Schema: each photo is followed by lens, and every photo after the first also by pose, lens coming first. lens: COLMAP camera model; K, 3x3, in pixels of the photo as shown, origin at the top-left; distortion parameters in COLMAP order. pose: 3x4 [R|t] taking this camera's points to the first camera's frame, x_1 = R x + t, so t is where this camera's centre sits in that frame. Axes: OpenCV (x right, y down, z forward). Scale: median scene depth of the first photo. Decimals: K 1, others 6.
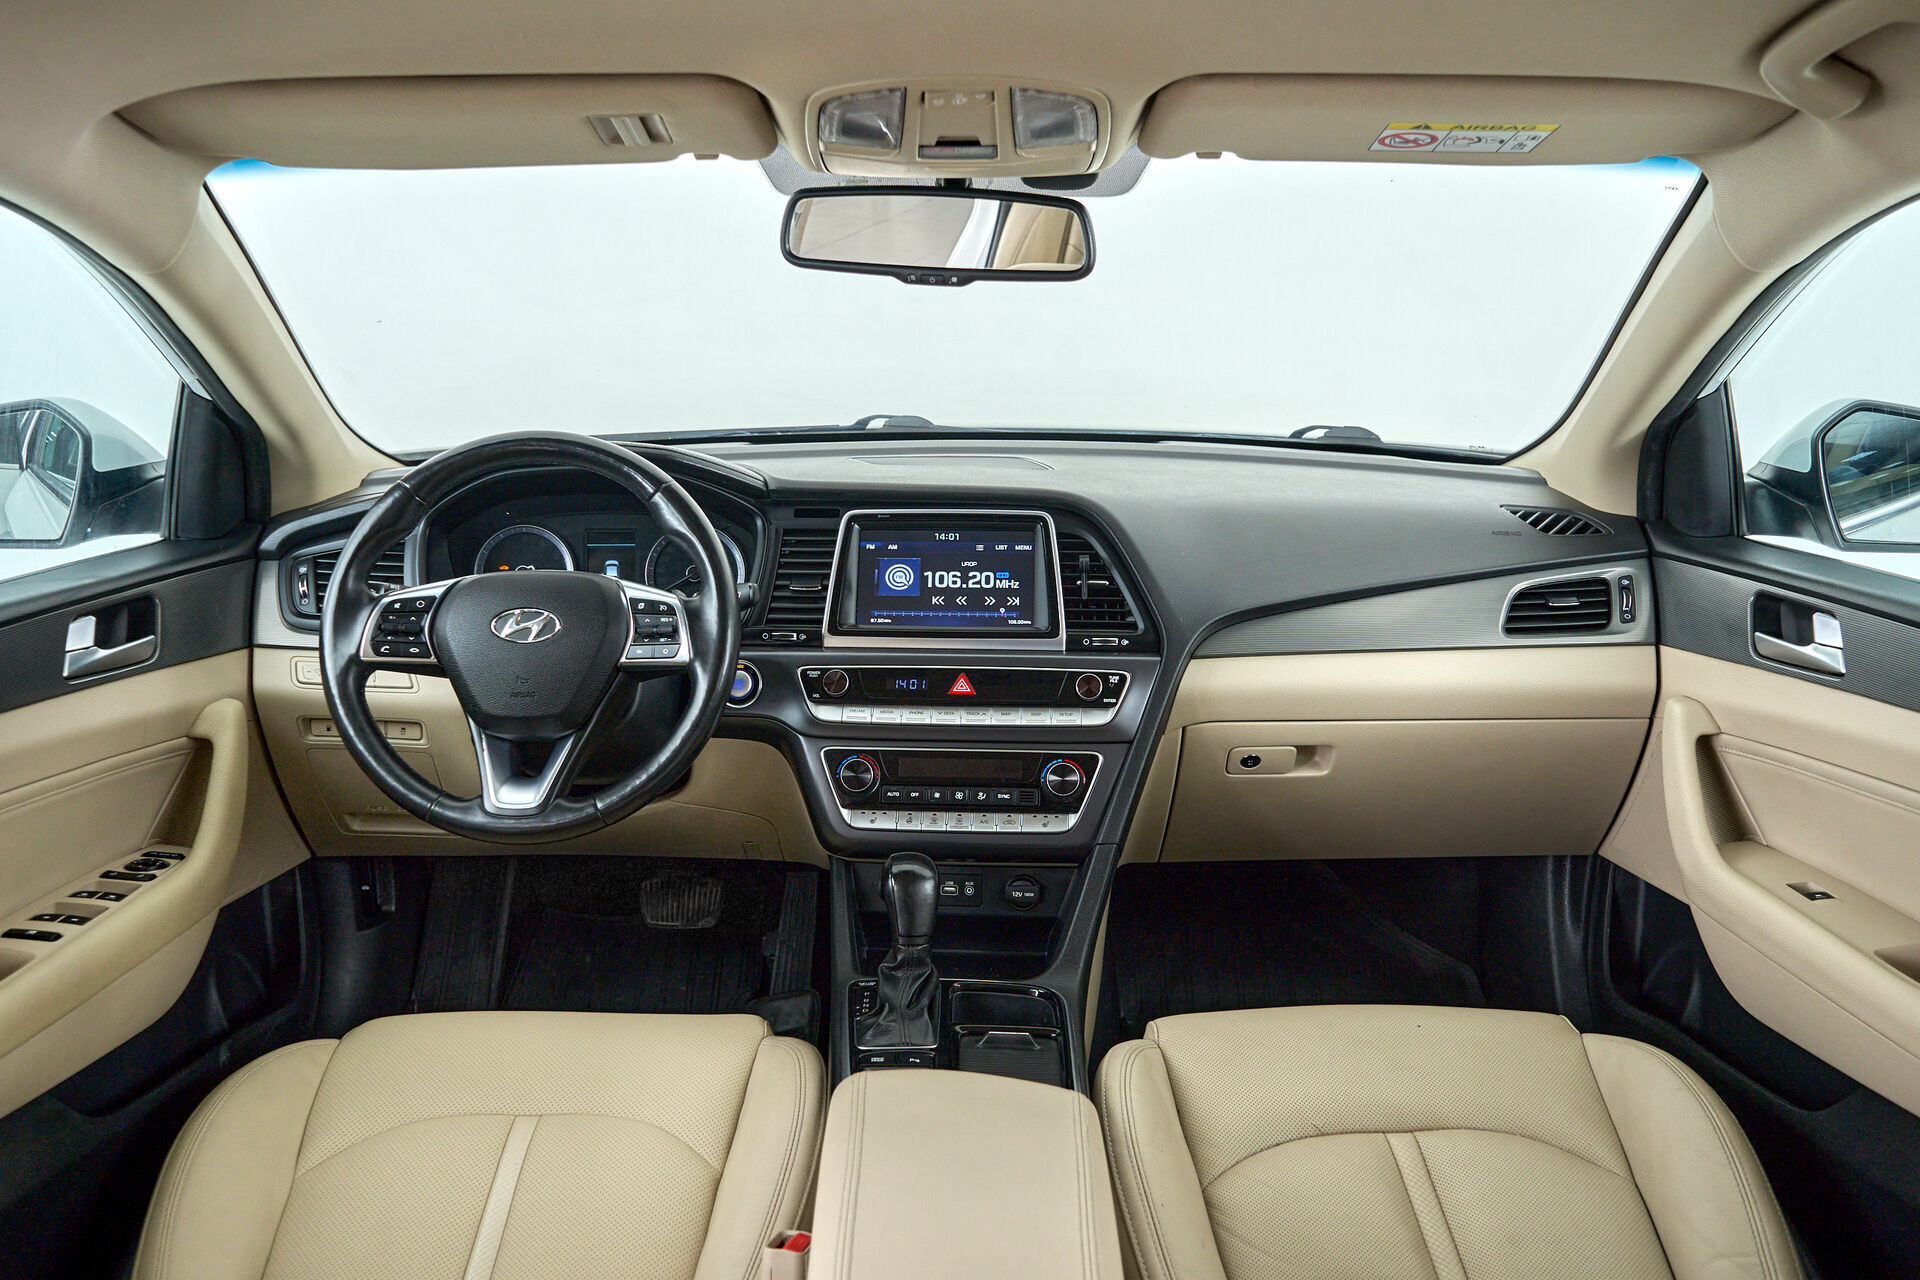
lens RADIAL K [[1551.7, 0, 960.0], [0, 1551.7, 640.0], [0, 0, 1]] dist [0.000009, 0.004429]
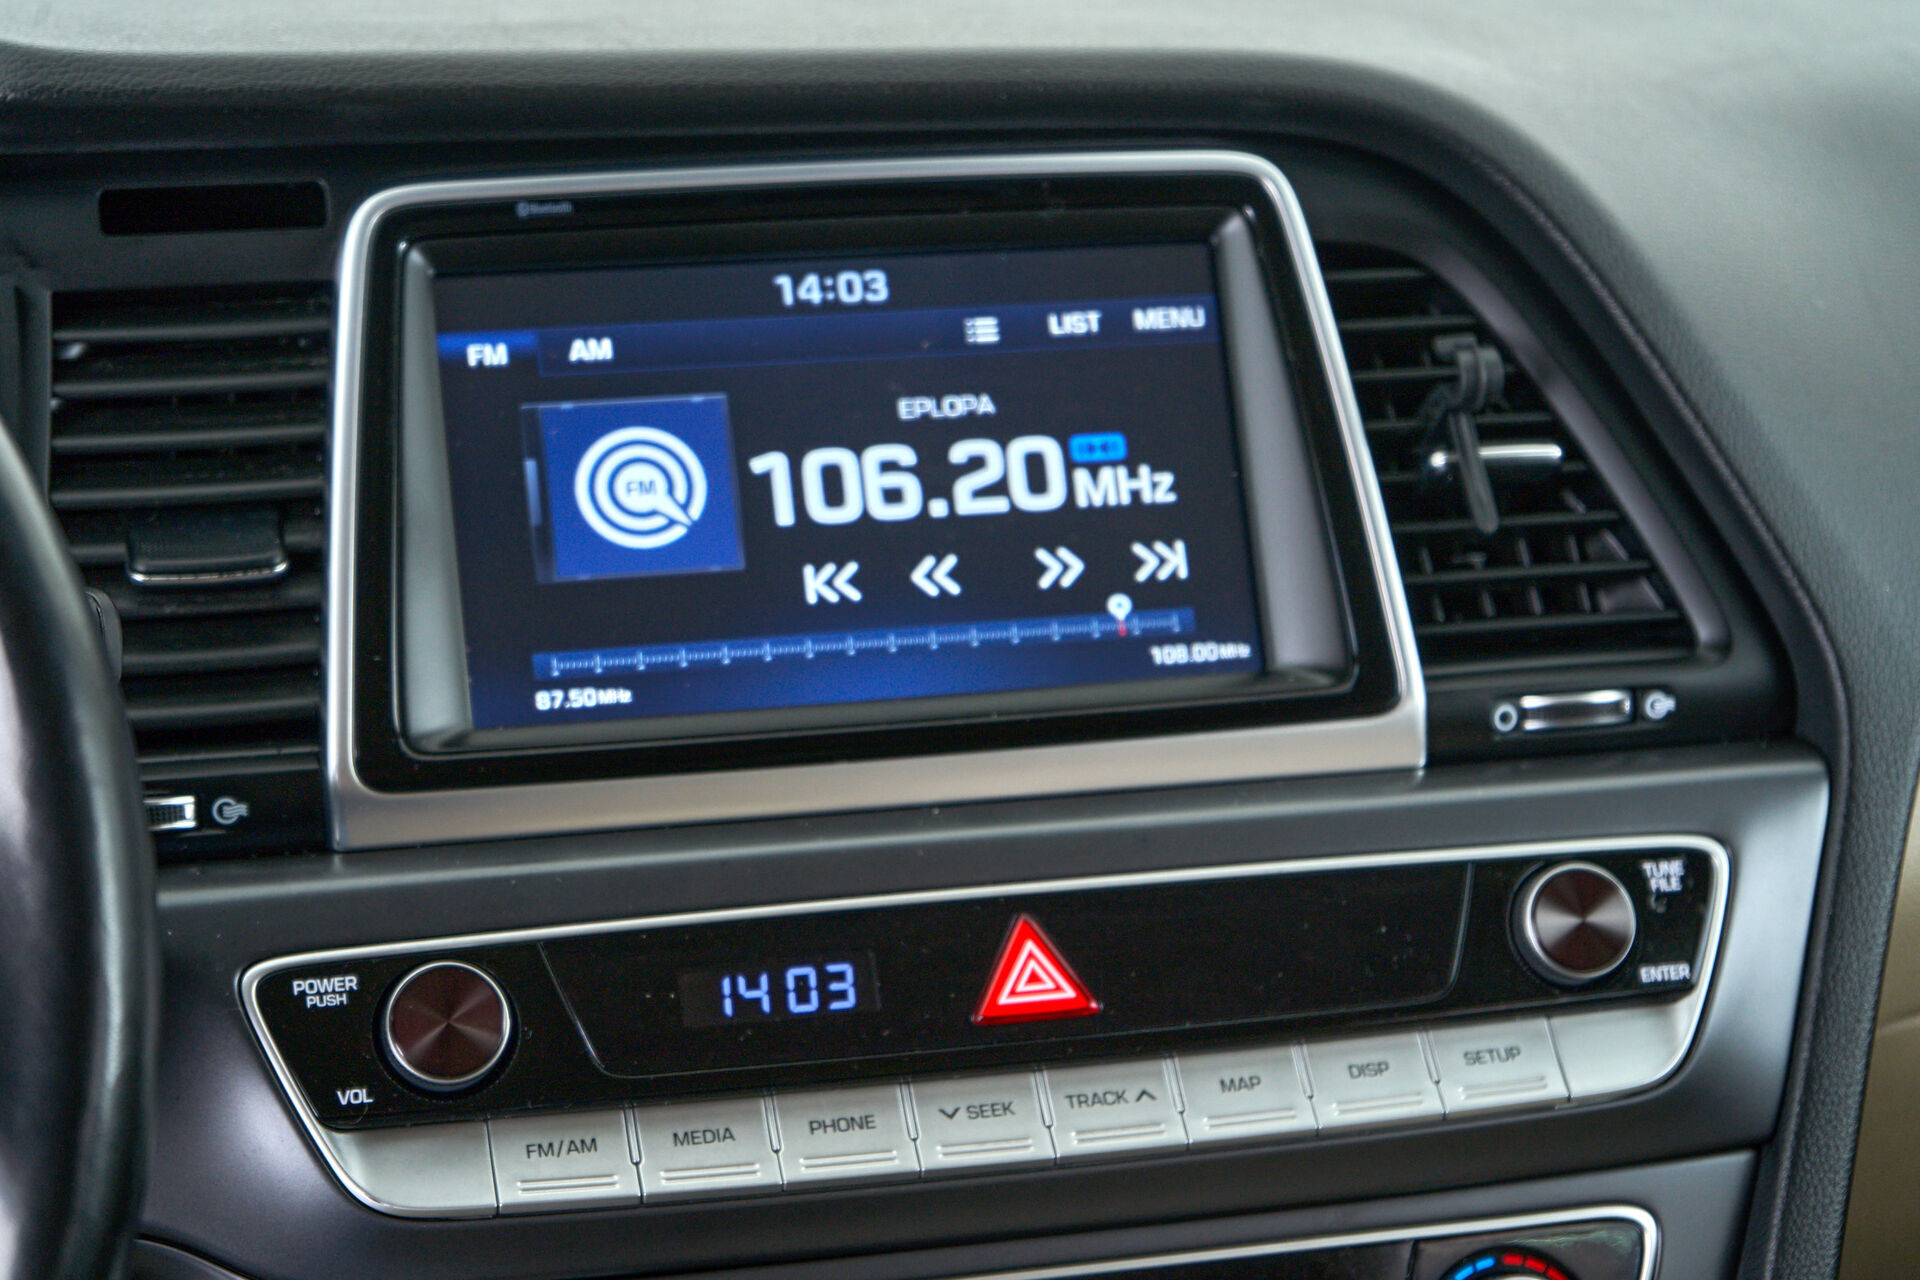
lens RADIAL K [[3951.9, 0, 960.0], [0, 3951.9, 640.0], [0, 0, 1]] dist [0.045859, 0.018645]
pose [[0.947572, -0.082714, 0.308650, -0.172714], [0.071963, 0.996343, 0.046076, -0.042677], [-0.311333, -0.021449, 0.950059, 0.474119]]
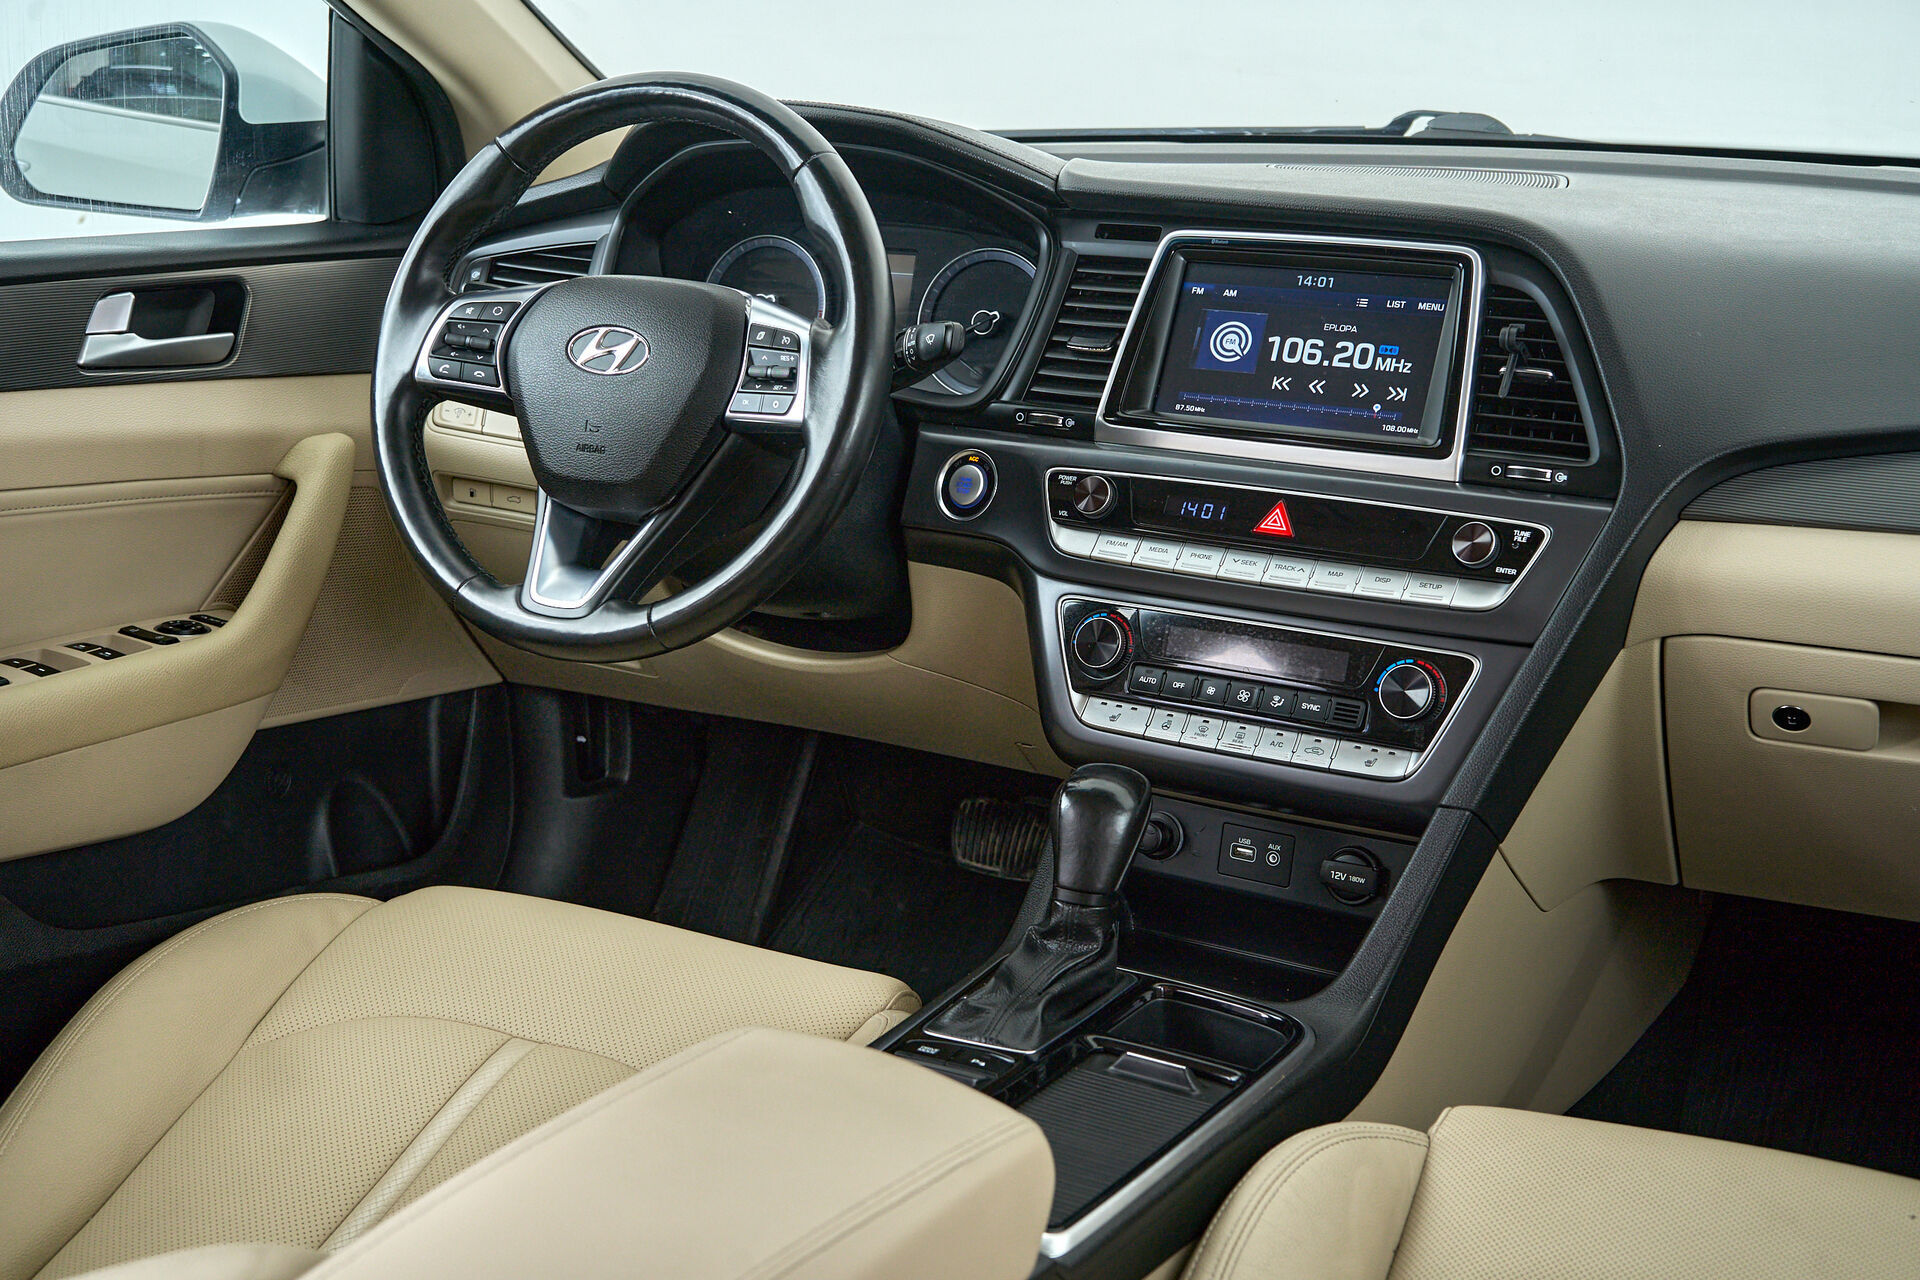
lens RADIAL K [[2427.0, 0, 960.0], [0, 2427.0, 640.0], [0, 0, 1]] dist [0.025686, 0.062729]
pose [[0.887074, 0.126336, -0.444003, 0.318441], [-0.111209, 0.991980, 0.060071, 0.032175], [0.448031, -0.003911, 0.894010, 0.085632]]
